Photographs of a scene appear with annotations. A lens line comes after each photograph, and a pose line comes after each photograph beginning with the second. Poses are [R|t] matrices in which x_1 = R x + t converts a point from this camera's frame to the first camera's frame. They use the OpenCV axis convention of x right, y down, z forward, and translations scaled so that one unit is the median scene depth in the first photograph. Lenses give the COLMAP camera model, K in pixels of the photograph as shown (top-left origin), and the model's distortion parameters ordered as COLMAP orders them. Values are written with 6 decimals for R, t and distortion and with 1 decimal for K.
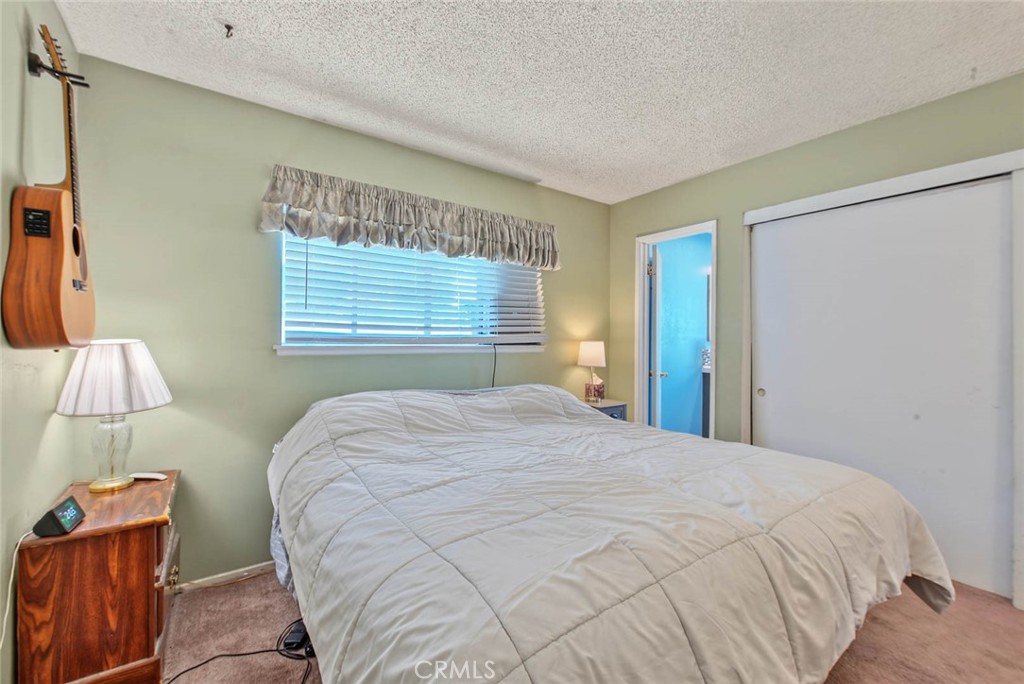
lens RADIAL K [[417.7, 0, 510.6], [0, 417.7, 335.7], [0, 0, 1]] dist [-0.003952, -0.000752]
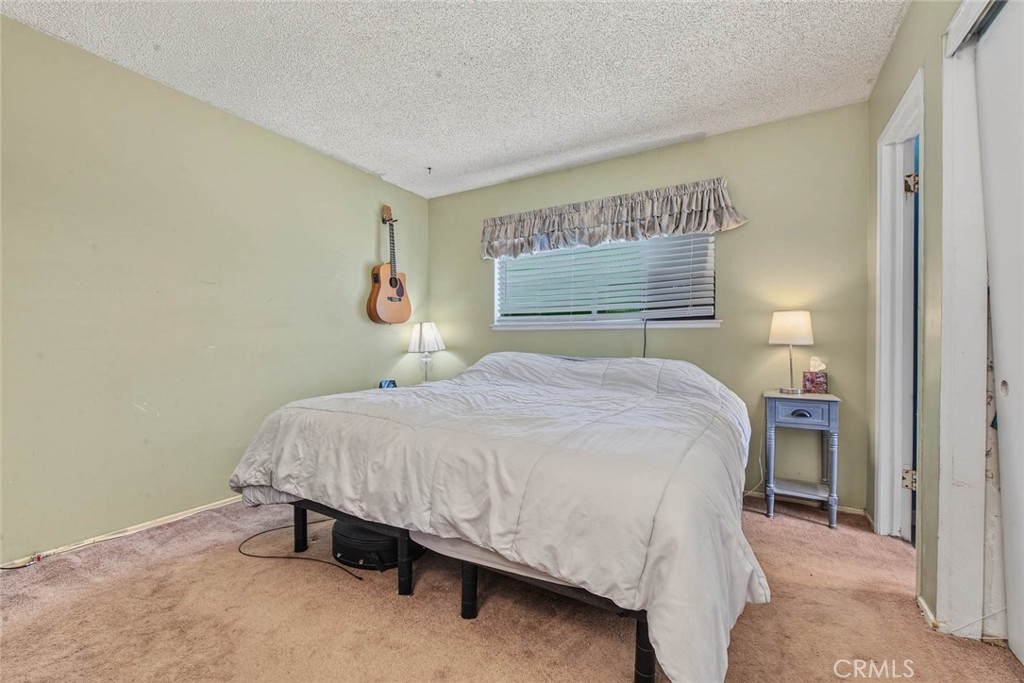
lens RADIAL K [[417.7, 0, 512.7], [0, 417.7, 346.2], [0, 0, 1]] dist [-0.003952, -0.000752]
pose [[0.397643, 0.001908, -0.917538, 0.818278], [0.008771, 0.999944, 0.005880, 0.080880], [0.917499, -0.010385, 0.397604, 0.311120]]
